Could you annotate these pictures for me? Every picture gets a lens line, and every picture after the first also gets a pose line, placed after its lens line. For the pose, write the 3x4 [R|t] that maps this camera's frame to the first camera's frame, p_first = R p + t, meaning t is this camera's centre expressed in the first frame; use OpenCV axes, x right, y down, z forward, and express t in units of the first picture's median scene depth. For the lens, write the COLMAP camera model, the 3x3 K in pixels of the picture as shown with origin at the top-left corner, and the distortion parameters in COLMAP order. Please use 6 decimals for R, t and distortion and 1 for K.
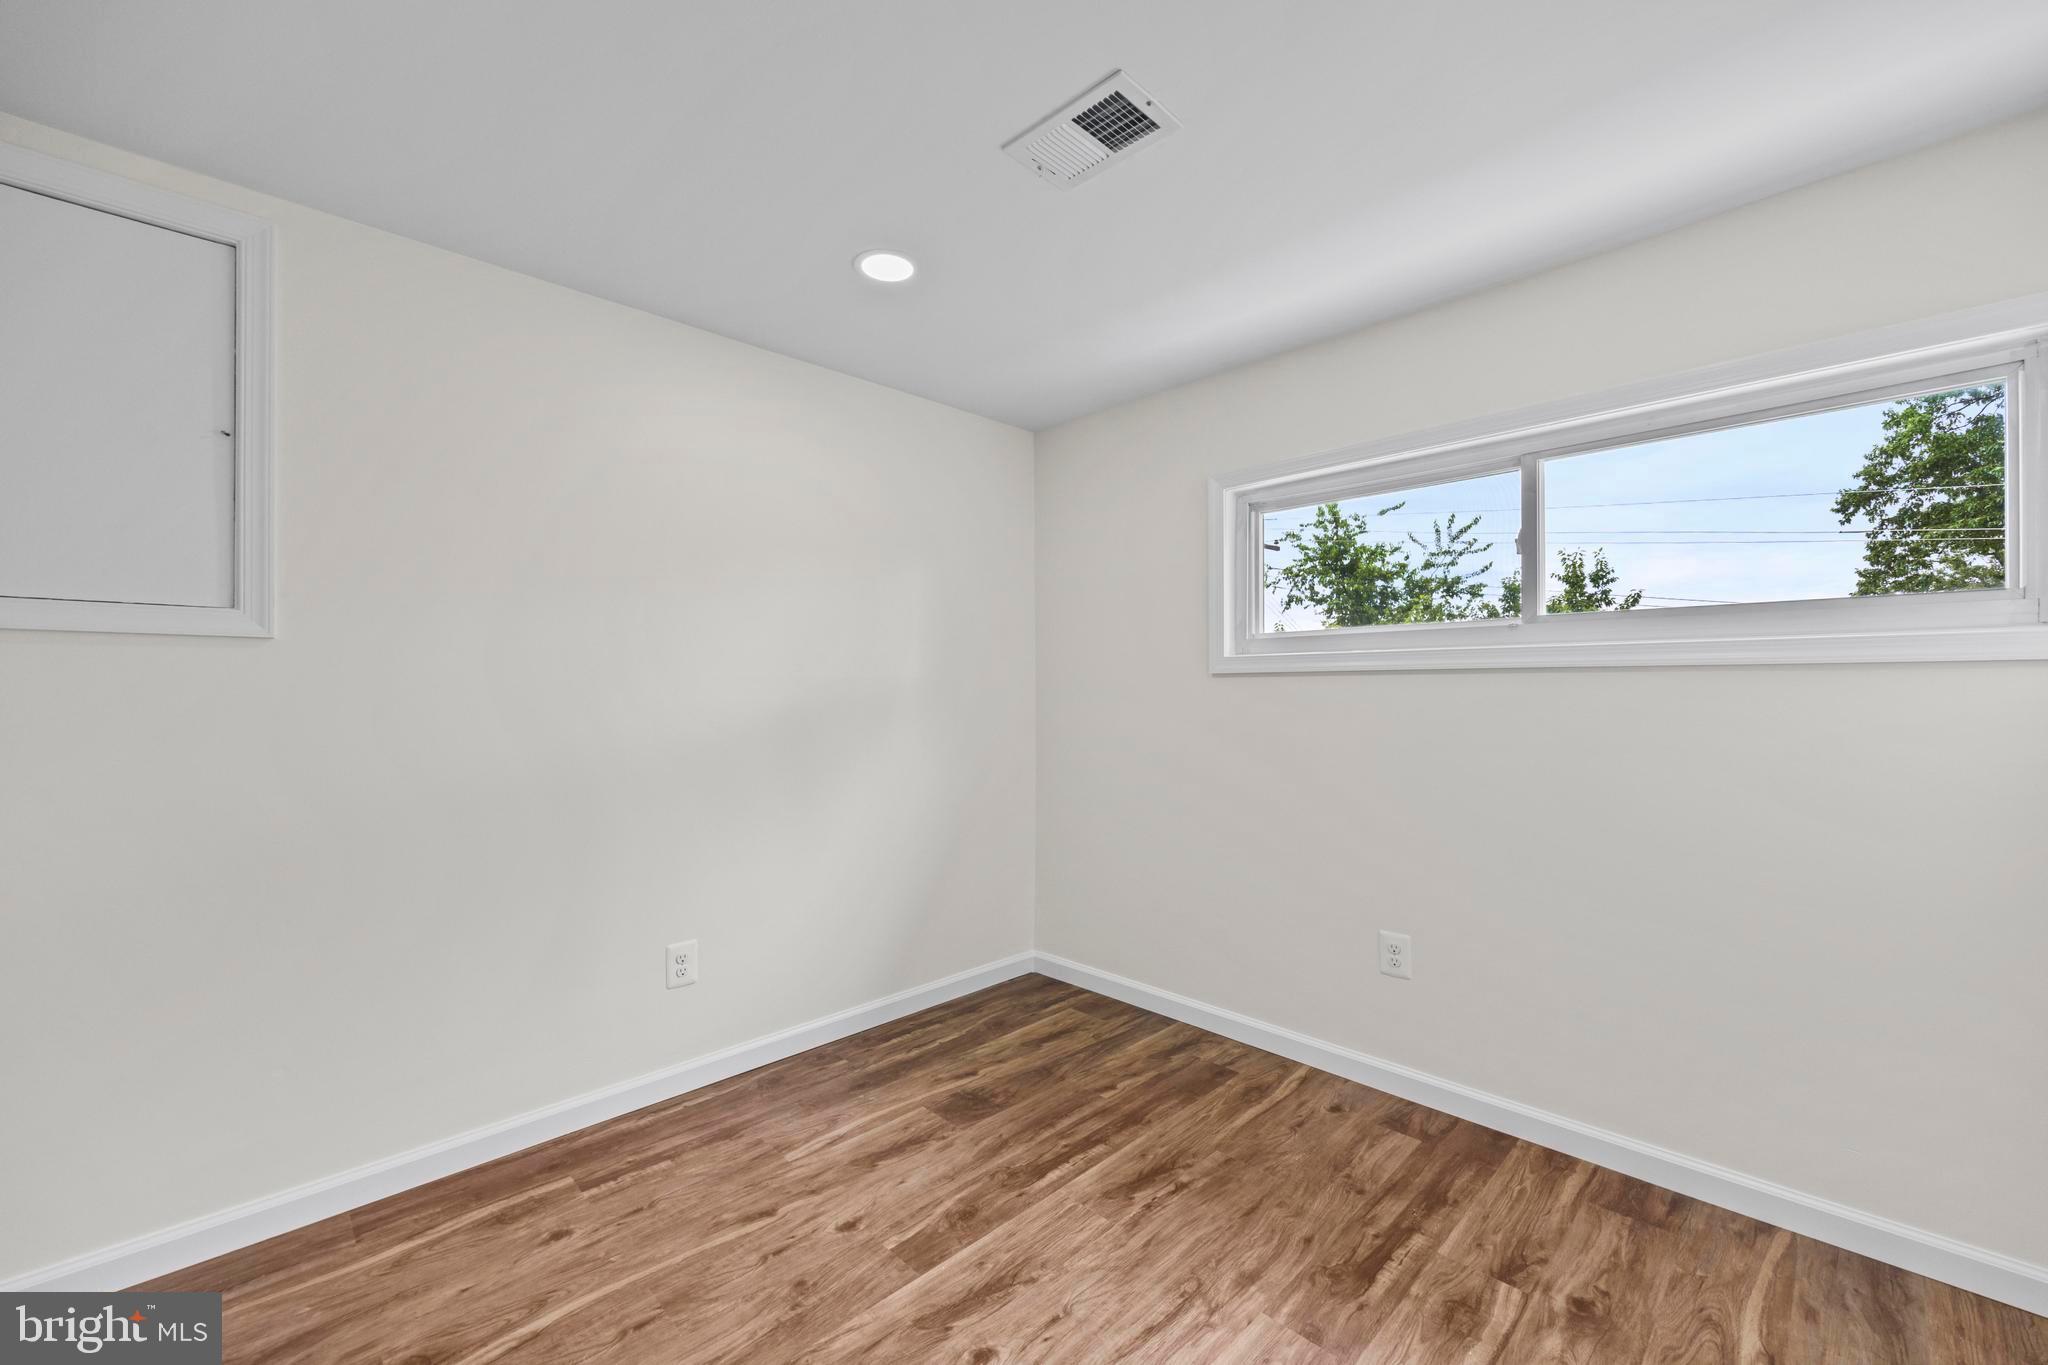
lens RADIAL K [[814.9, 0, 1023.8], [0, 814.9, 678.7], [0, 0, 1]] dist [-0.001172, -0.000721]
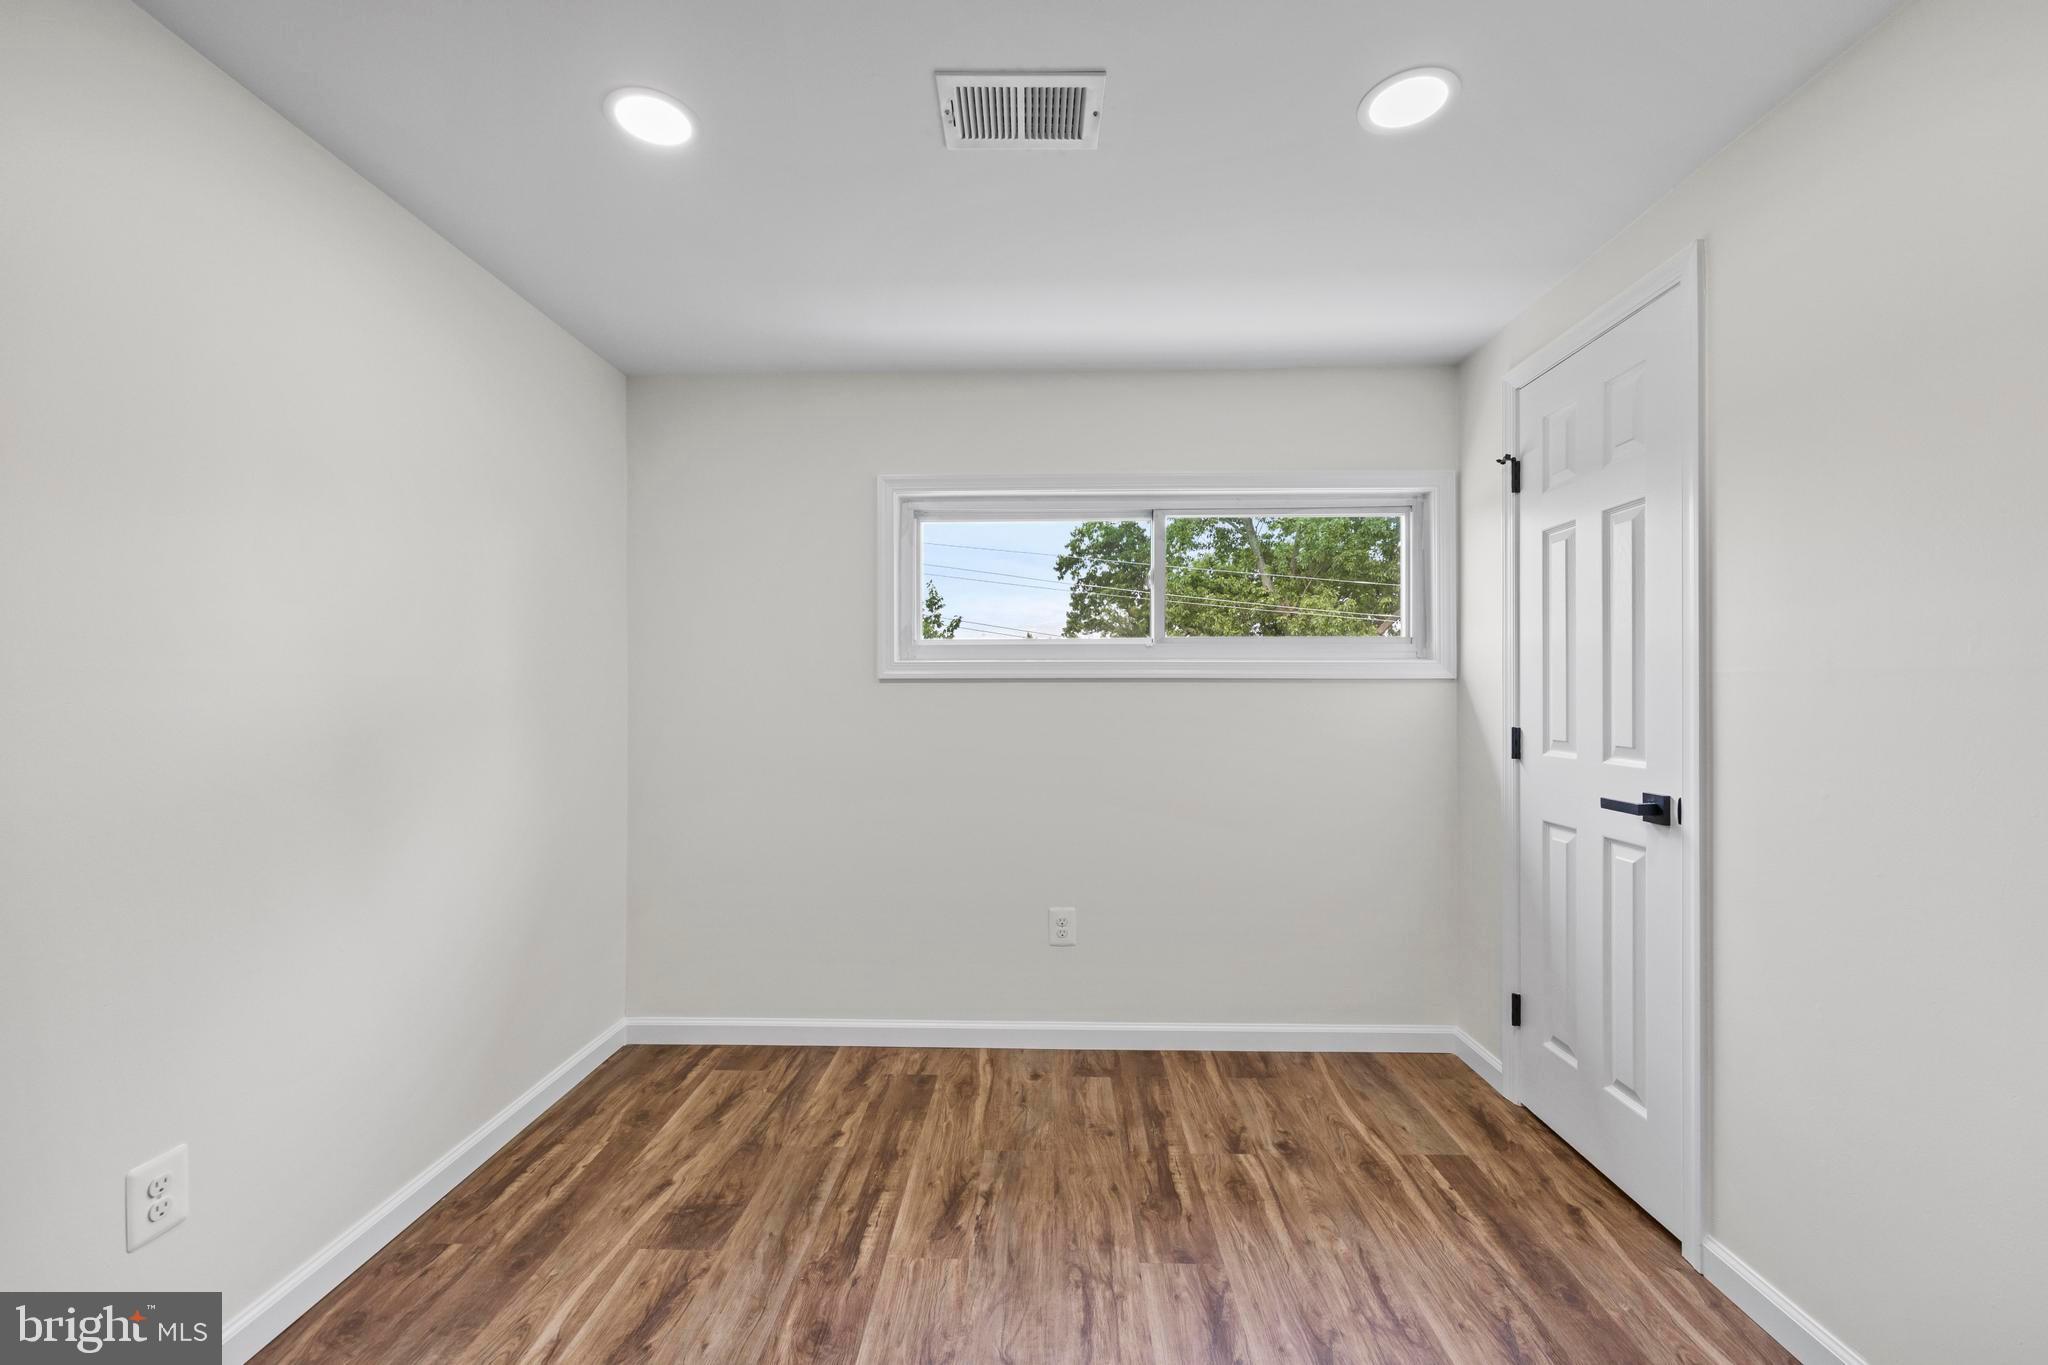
lens RADIAL K [[820.0, 0, 1024.3], [0, 820.0, 688.0], [0, 0, 1]] dist [-0.003518, 0.000267]
pose [[0.720728, 0.008004, 0.693172, -0.389807], [-0.010849, 0.999941, -0.000266, 0.003698], [-0.693133, -0.007329, 0.720772, 0.209812]]
